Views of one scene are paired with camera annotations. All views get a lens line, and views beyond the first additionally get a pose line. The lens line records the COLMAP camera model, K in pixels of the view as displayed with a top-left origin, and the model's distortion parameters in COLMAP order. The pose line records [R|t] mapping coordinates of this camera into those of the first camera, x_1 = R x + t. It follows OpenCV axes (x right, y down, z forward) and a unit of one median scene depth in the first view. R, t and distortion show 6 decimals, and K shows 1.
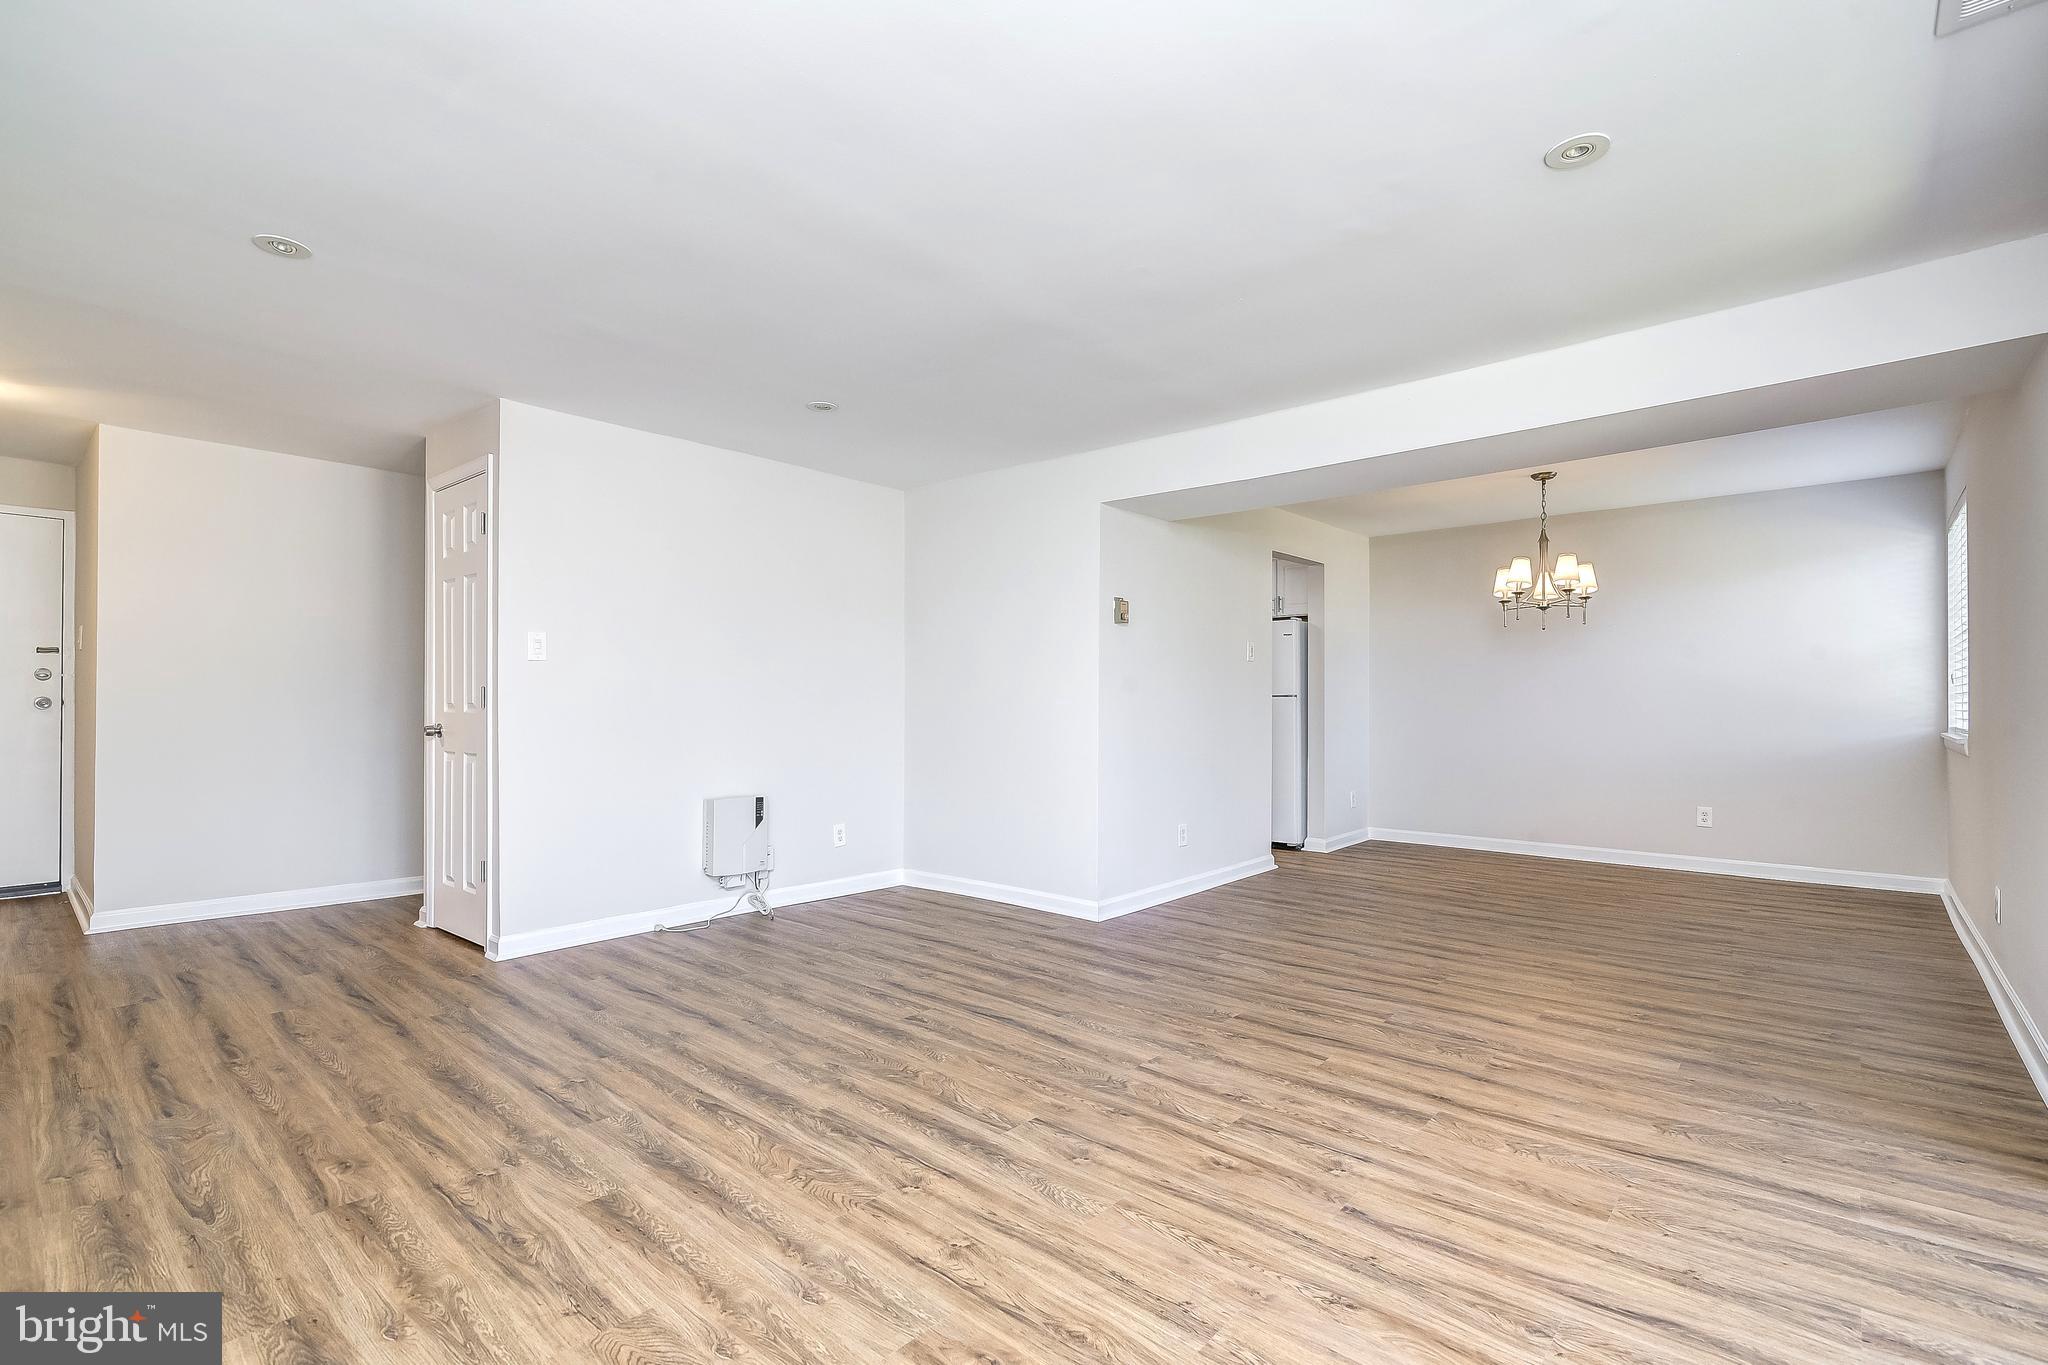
lens RADIAL K [[930.9, 0, 1023.5], [0, 930.9, 694.0], [0, 0, 1]] dist [-0.003214, 0.000244]
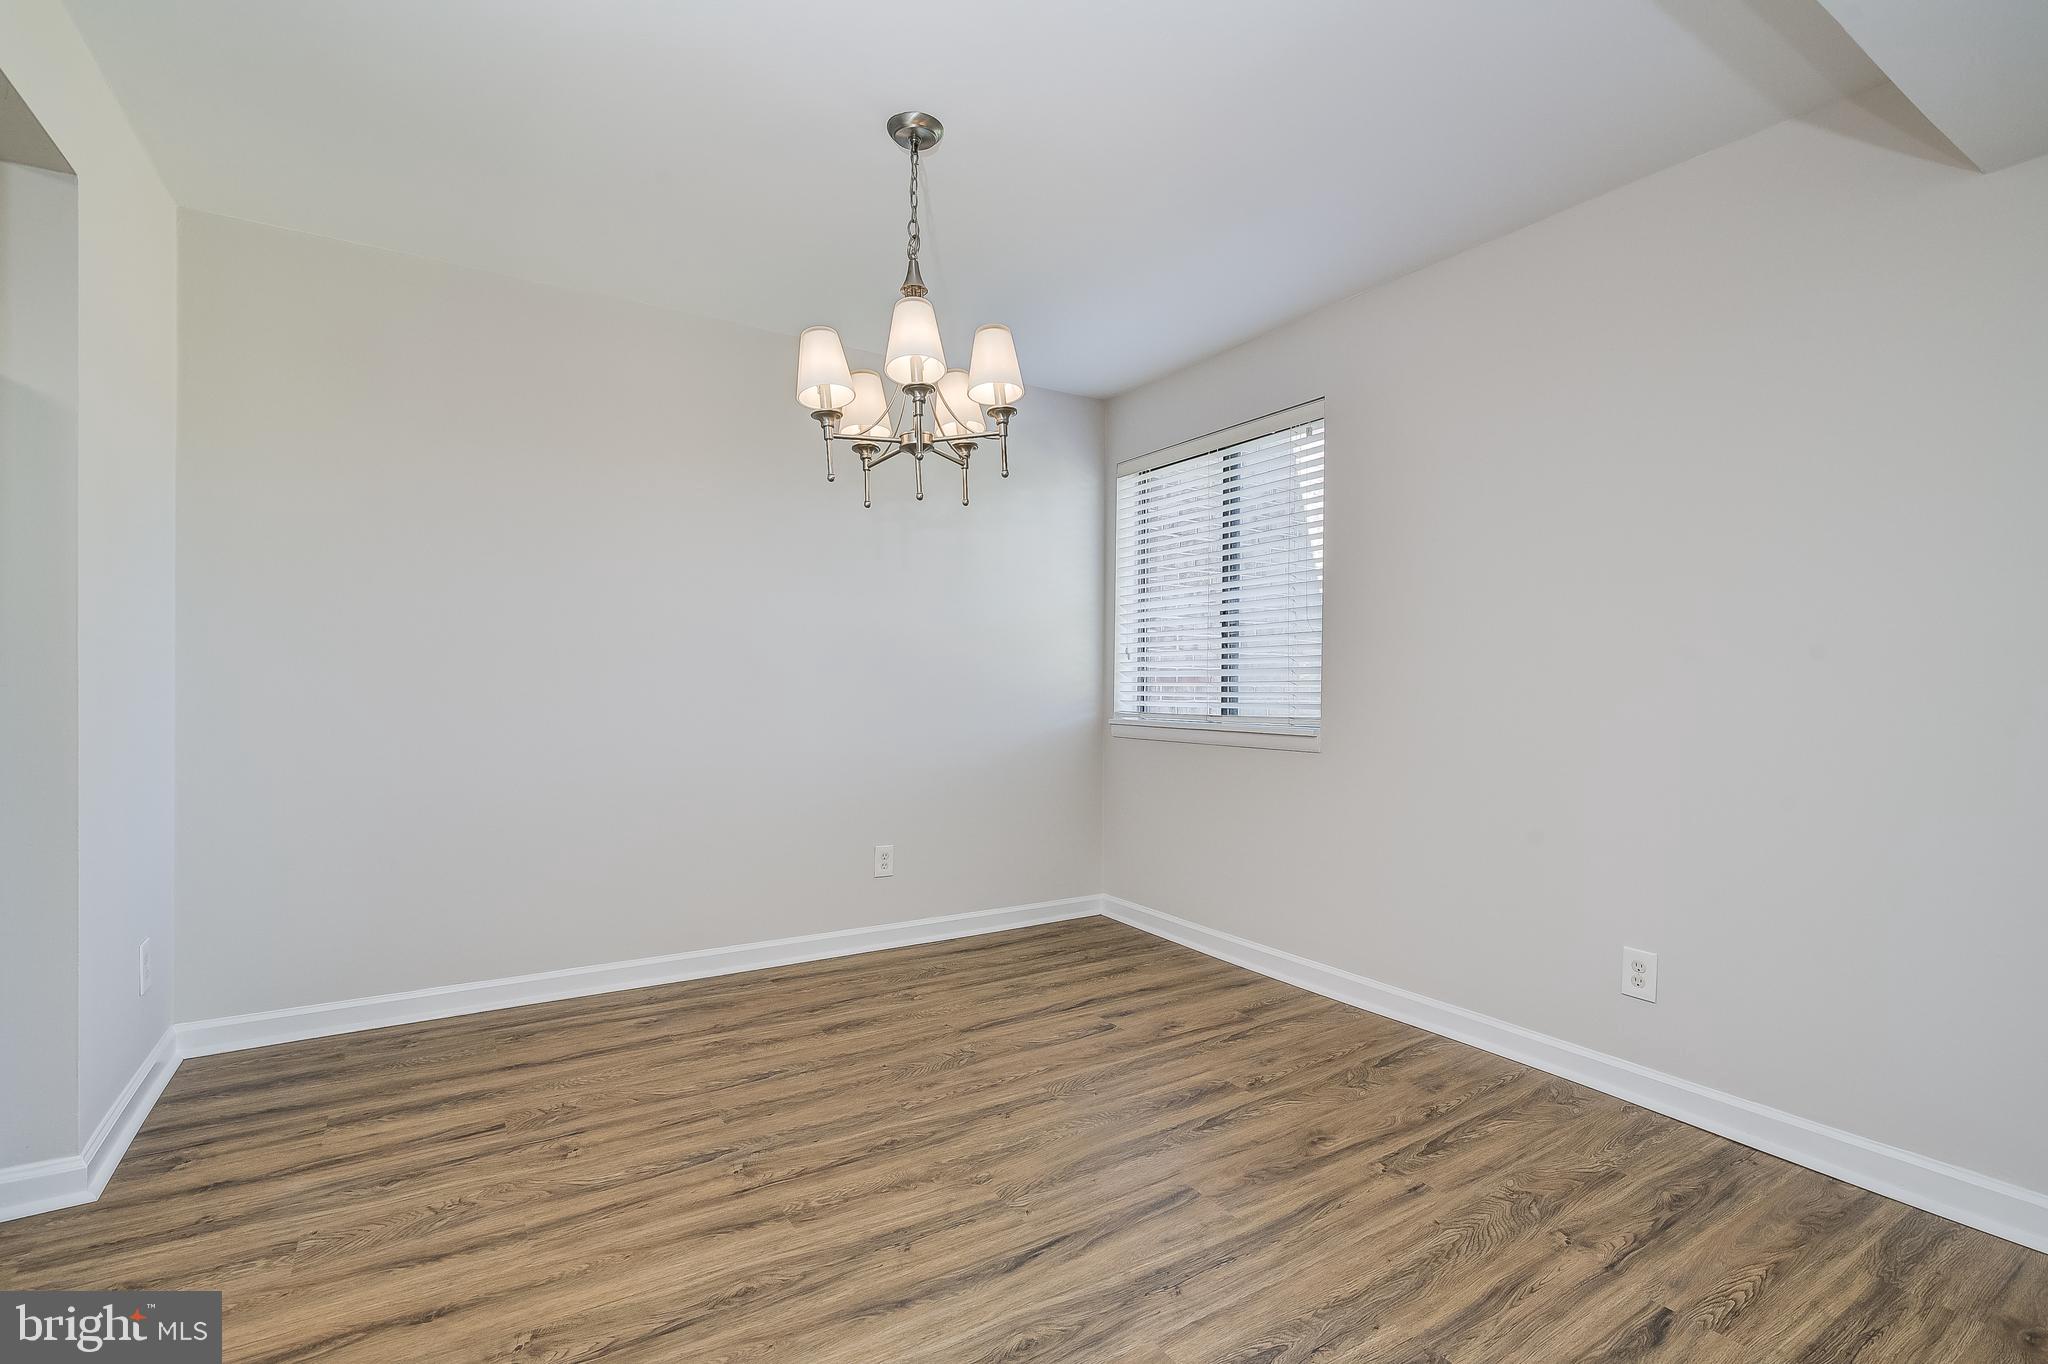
lens RADIAL K [[931.6, 0, 1024.6], [0, 931.6, 686.7], [0, 0, 1]] dist [-0.003659, 0.000320]
pose [[0.277971, 0.000337, 0.960590, 0.317348], [-0.015267, 0.999875, 0.004068, 0.020765], [-0.960468, -0.015796, 0.277941, 1.551709]]
